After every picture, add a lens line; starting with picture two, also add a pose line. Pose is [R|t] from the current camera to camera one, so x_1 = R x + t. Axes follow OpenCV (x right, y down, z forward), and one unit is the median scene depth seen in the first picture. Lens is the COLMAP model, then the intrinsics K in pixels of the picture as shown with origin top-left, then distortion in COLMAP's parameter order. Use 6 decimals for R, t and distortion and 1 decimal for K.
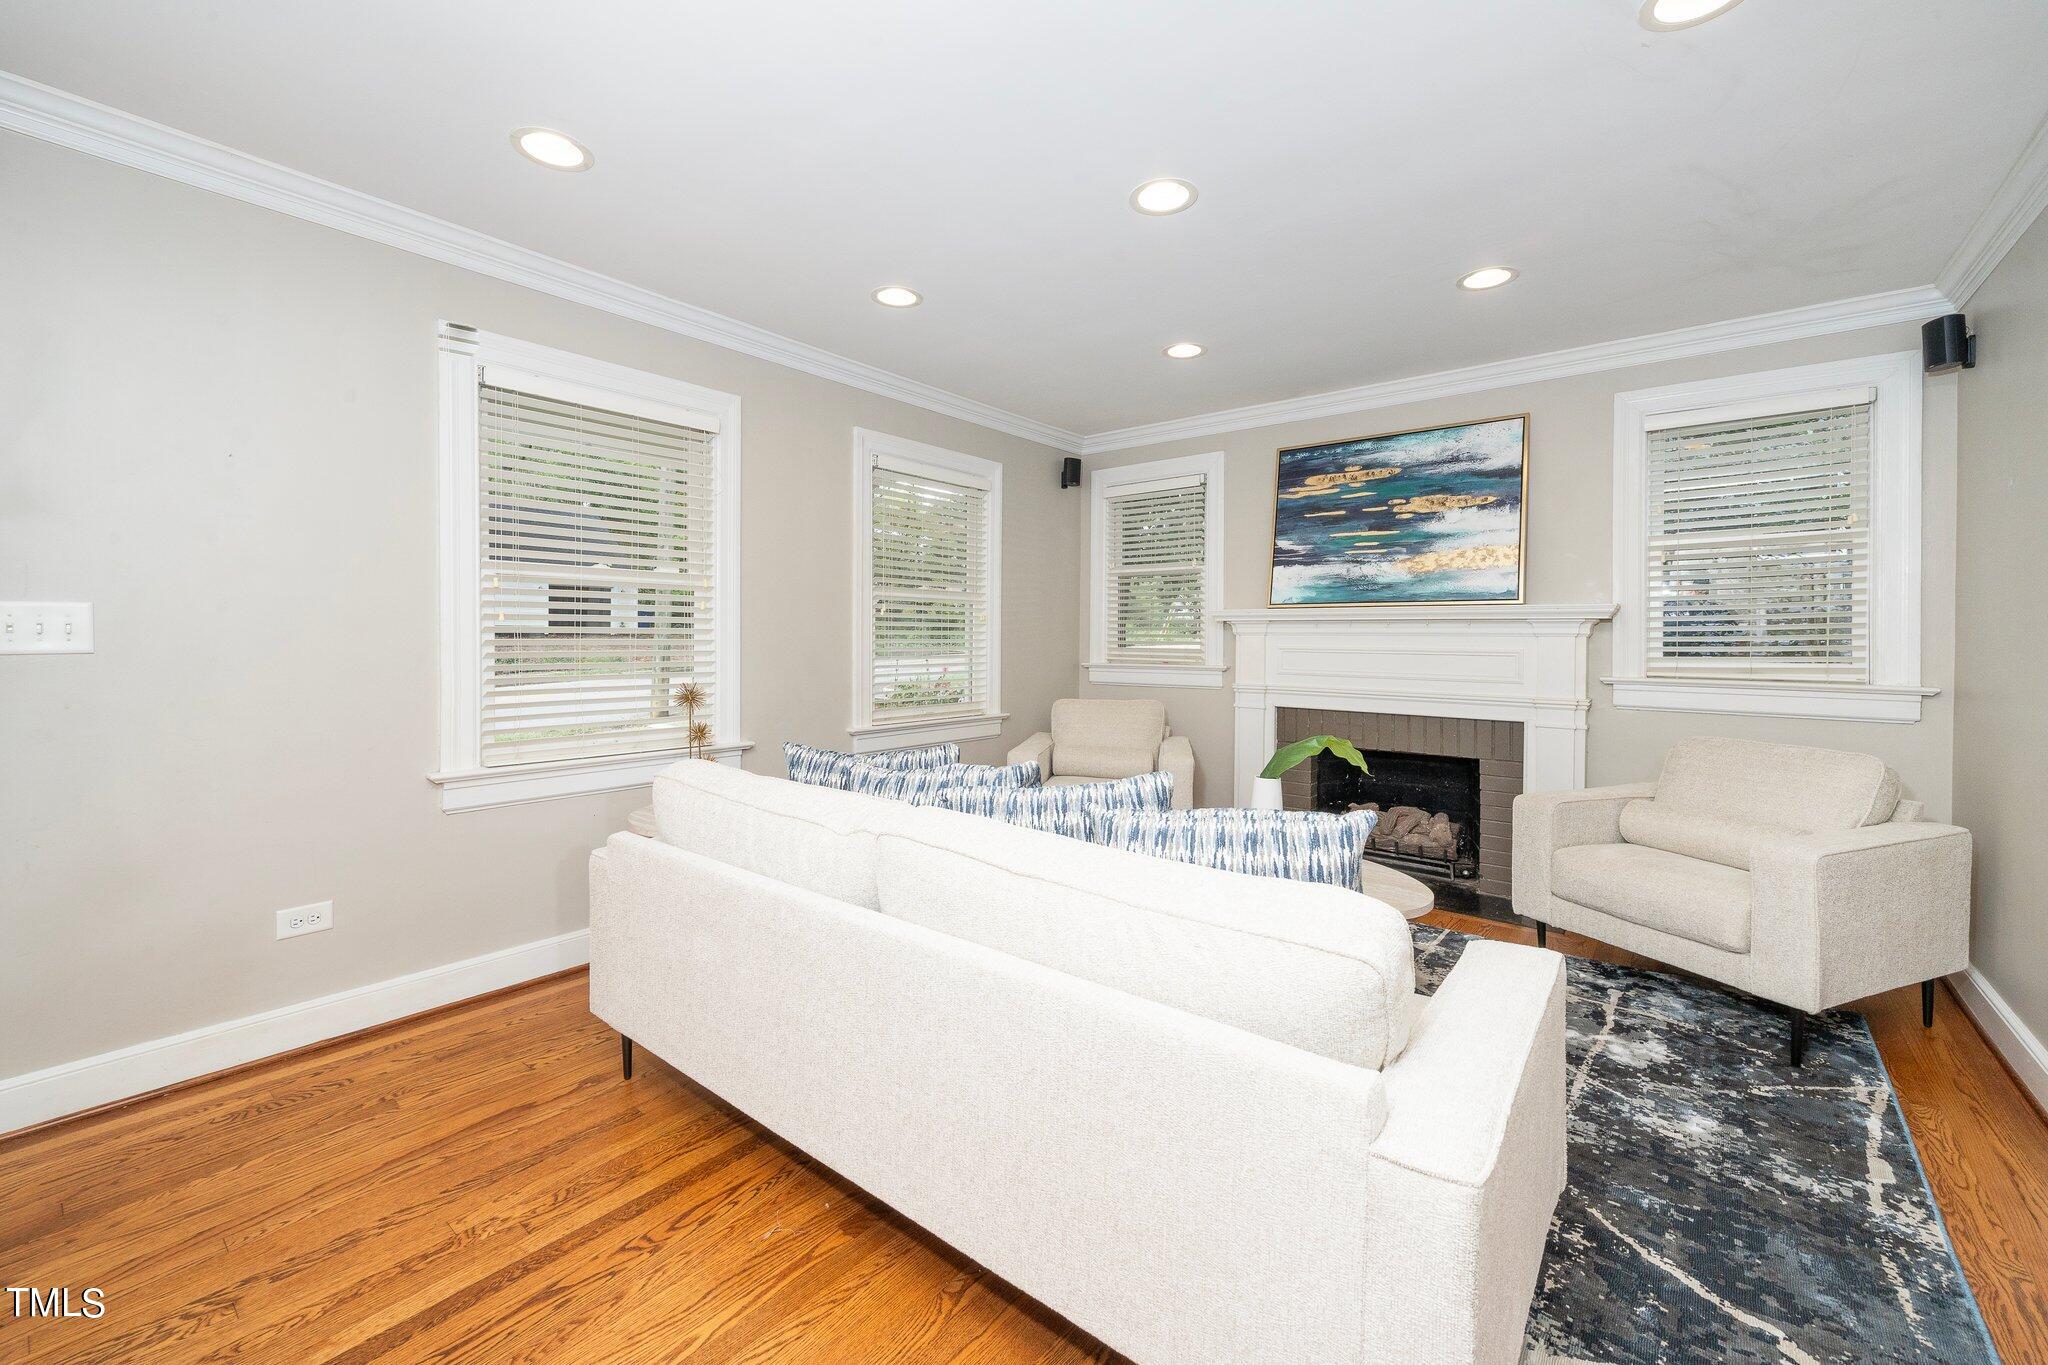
lens RADIAL K [[826.5, 0, 1011.6], [0, 826.5, 642.0], [0, 0, 1]] dist [0.000173, 0.000784]
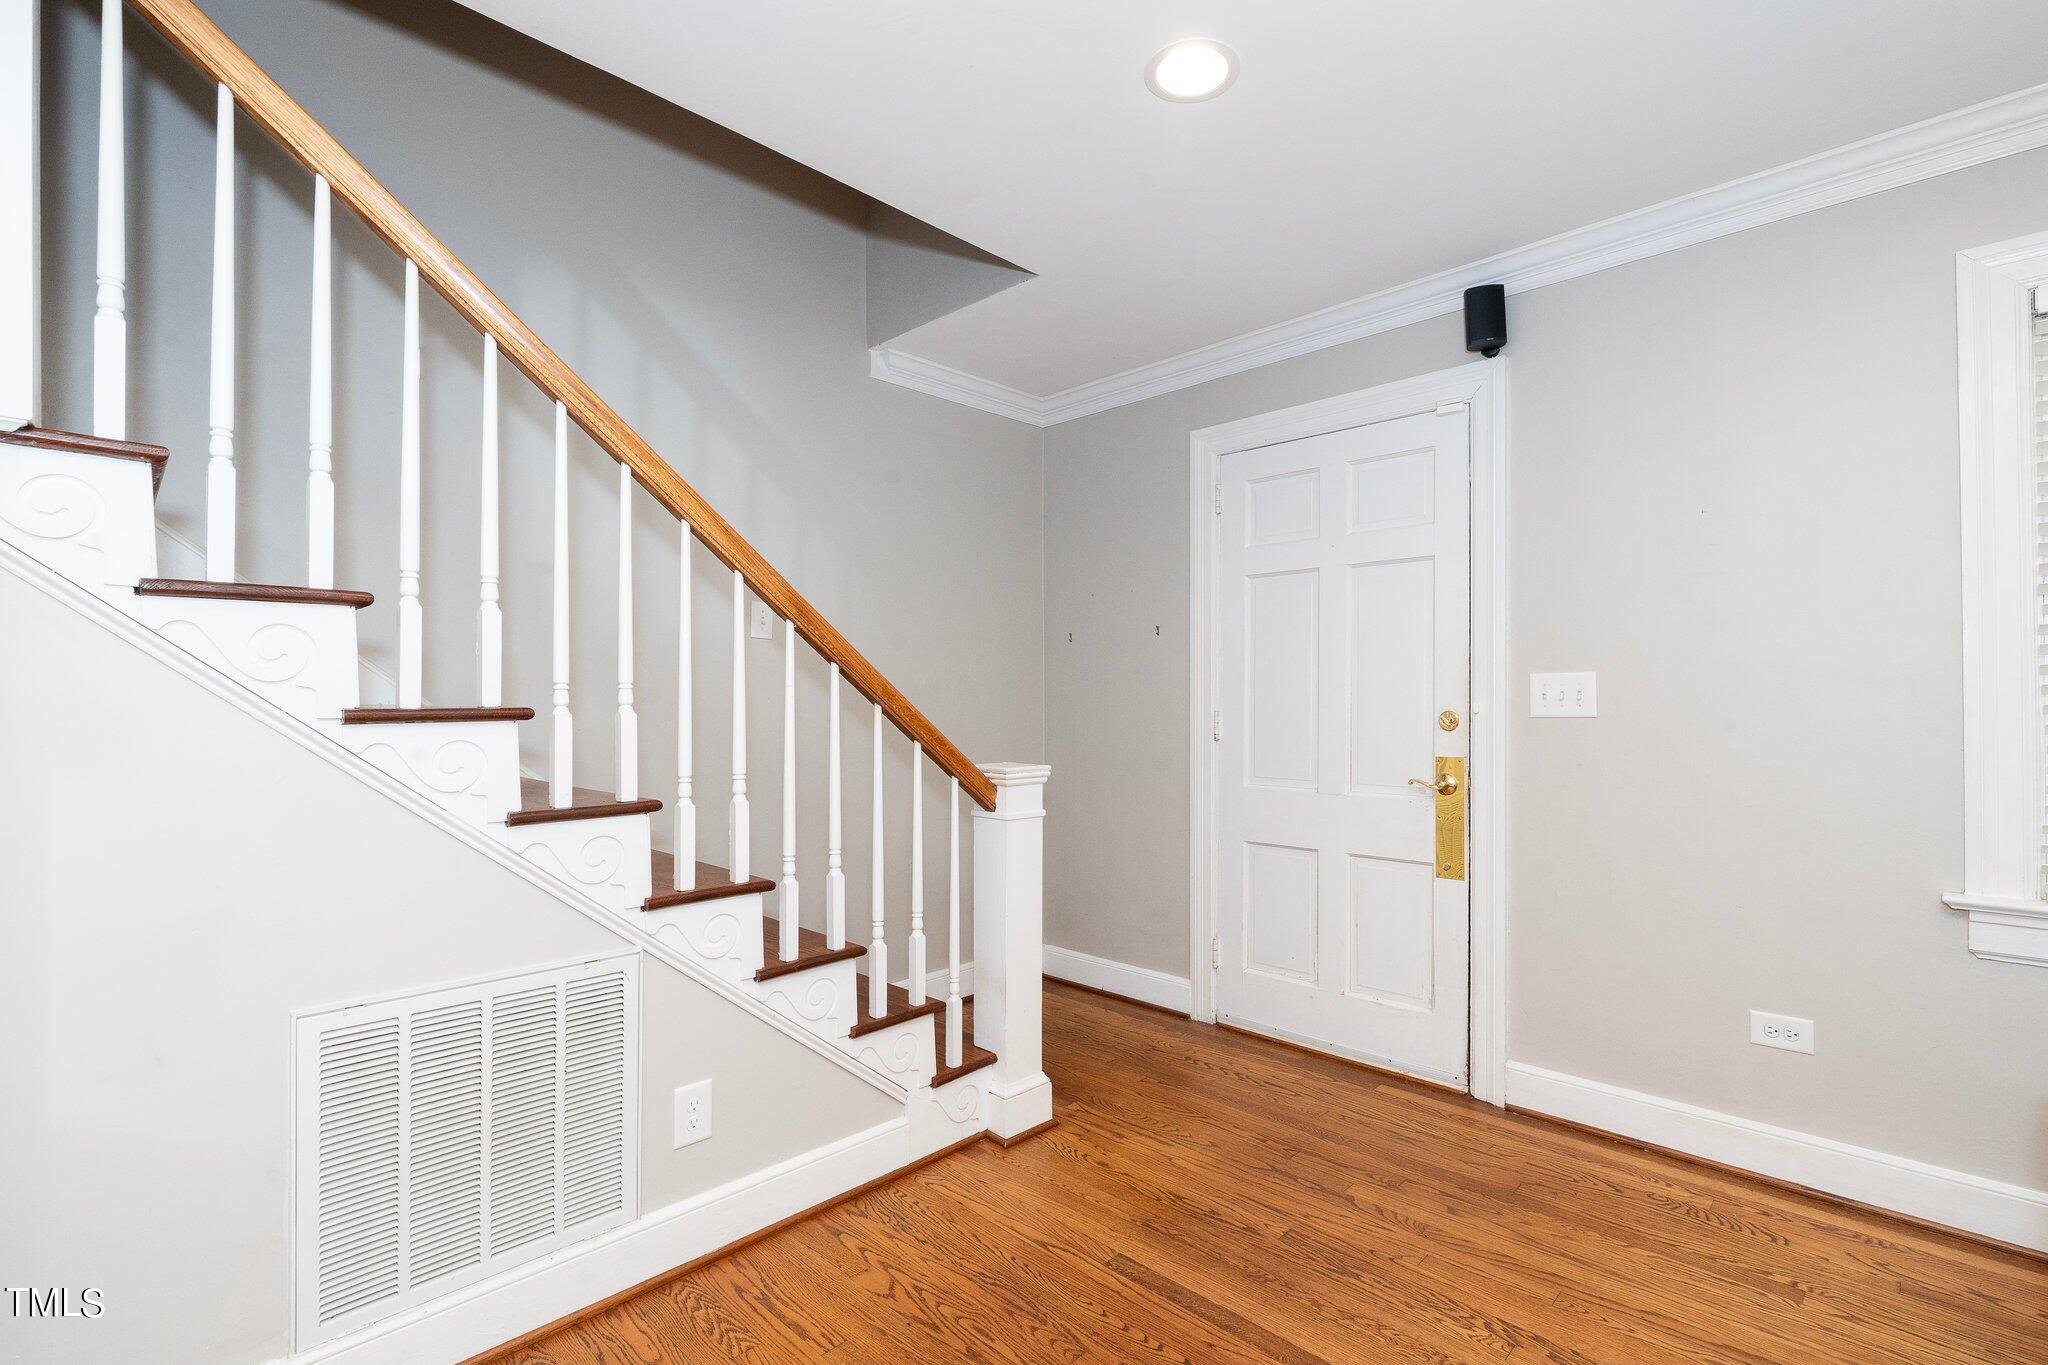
lens RADIAL K [[946.5, 0, 1021.5], [0, 946.5, 689.8], [0, 0, 1]] dist [-0.000593, -0.000040]
pose [[-0.090305, -0.007300, -0.995887, 0.226850], [0.006645, 0.999946, -0.007932, -0.018855], [0.995892, -0.007334, -0.090252, 0.353207]]
